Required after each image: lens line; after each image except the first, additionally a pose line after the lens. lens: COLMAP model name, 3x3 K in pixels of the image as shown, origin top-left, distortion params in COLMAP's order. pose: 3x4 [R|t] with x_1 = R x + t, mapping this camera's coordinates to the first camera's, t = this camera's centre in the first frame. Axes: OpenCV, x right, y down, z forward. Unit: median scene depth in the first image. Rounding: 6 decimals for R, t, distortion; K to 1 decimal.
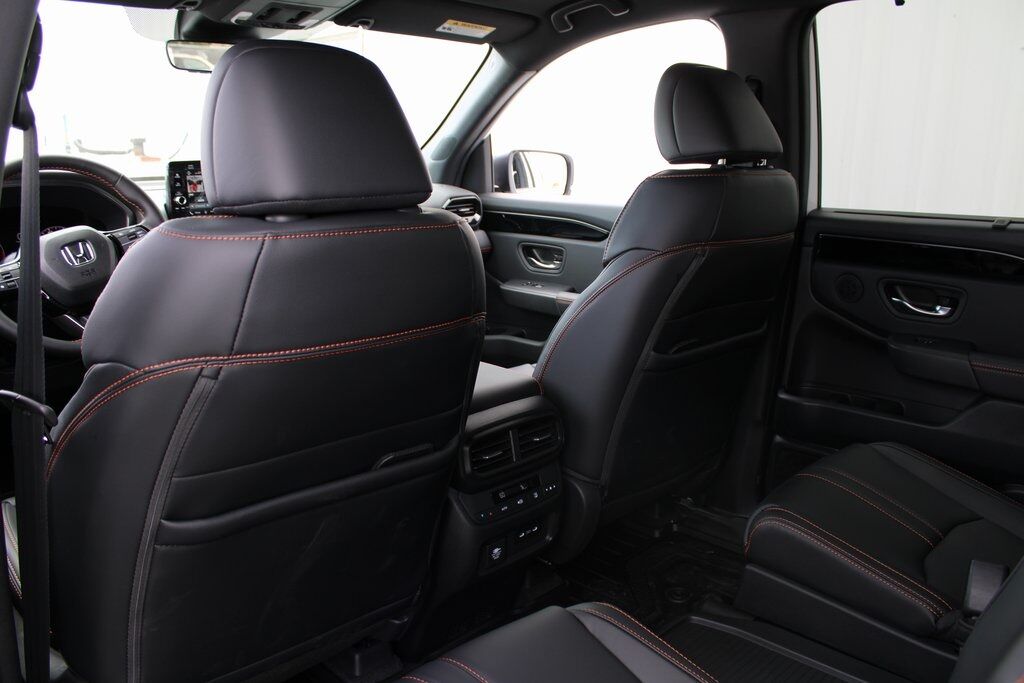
lens RADIAL K [[844.0, 0, 512.0], [0, 844.0, 341.5], [0, 0, 1]] dist [-0.098276, 0.015040]
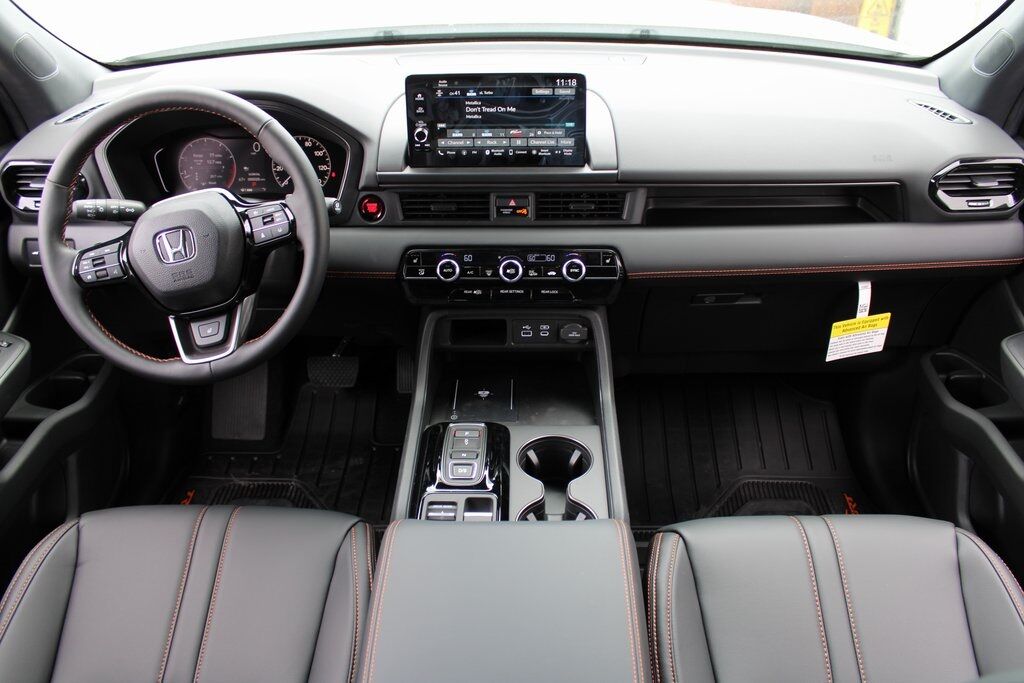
lens RADIAL K [[844.0, 0, 512.0], [0, 844.0, 341.5], [0, 0, 1]] dist [-0.098276, 0.015040]
pose [[0.678079, 0.384856, -0.626175, 0.131434], [-0.152146, 0.906996, 0.392695, -0.294155], [0.719070, -0.171008, 0.673569, 0.572945]]
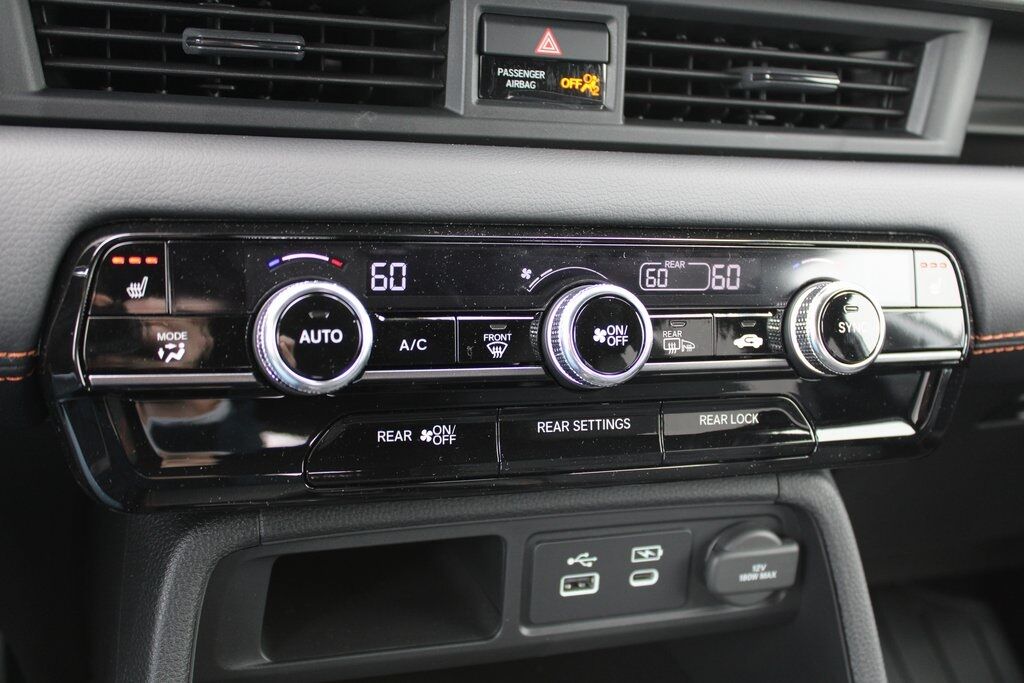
lens RADIAL K [[1183.7, 0, 512.0], [0, 1183.7, 341.5], [0, 0, 1]] dist [-0.029705, -0.016534]
pose [[0.881746, 0.326651, -0.340327, -0.262005], [-0.249113, 0.935090, 0.252091, -0.124915], [0.400582, -0.137501, 0.905885, 0.846295]]
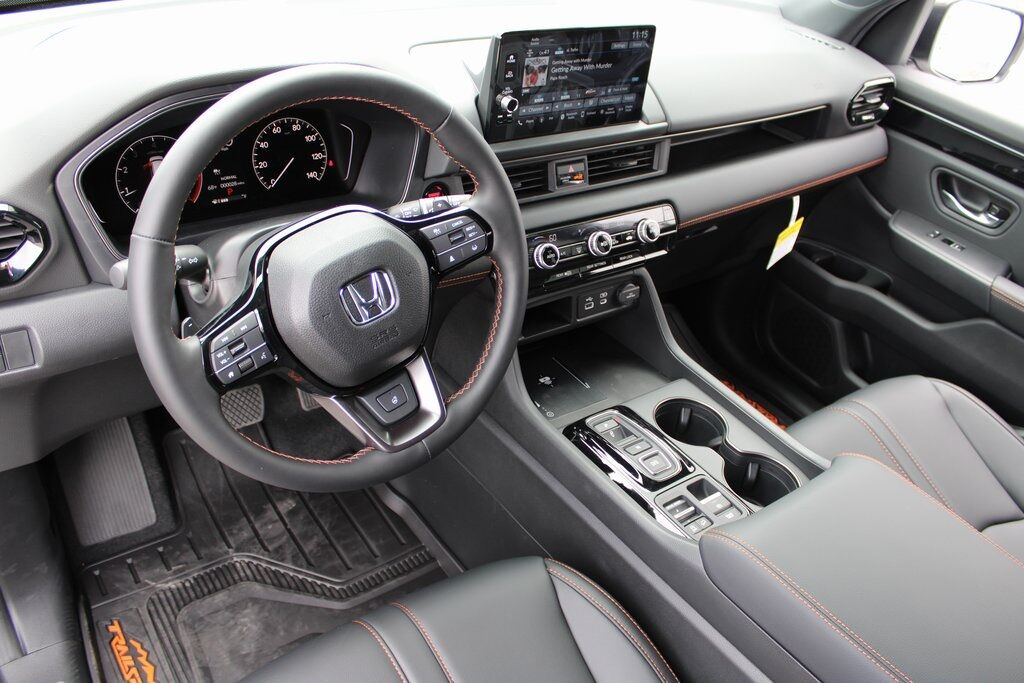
lens RADIAL K [[844.0, 0, 512.0], [0, 844.0, 341.5], [0, 0, 1]] dist [-0.098276, 0.015040]
pose [[0.974693, 0.211760, -0.071627, -0.324096], [-0.169441, 0.908840, 0.381181, -0.239856], [0.145817, -0.359398, 0.921722, 0.424411]]
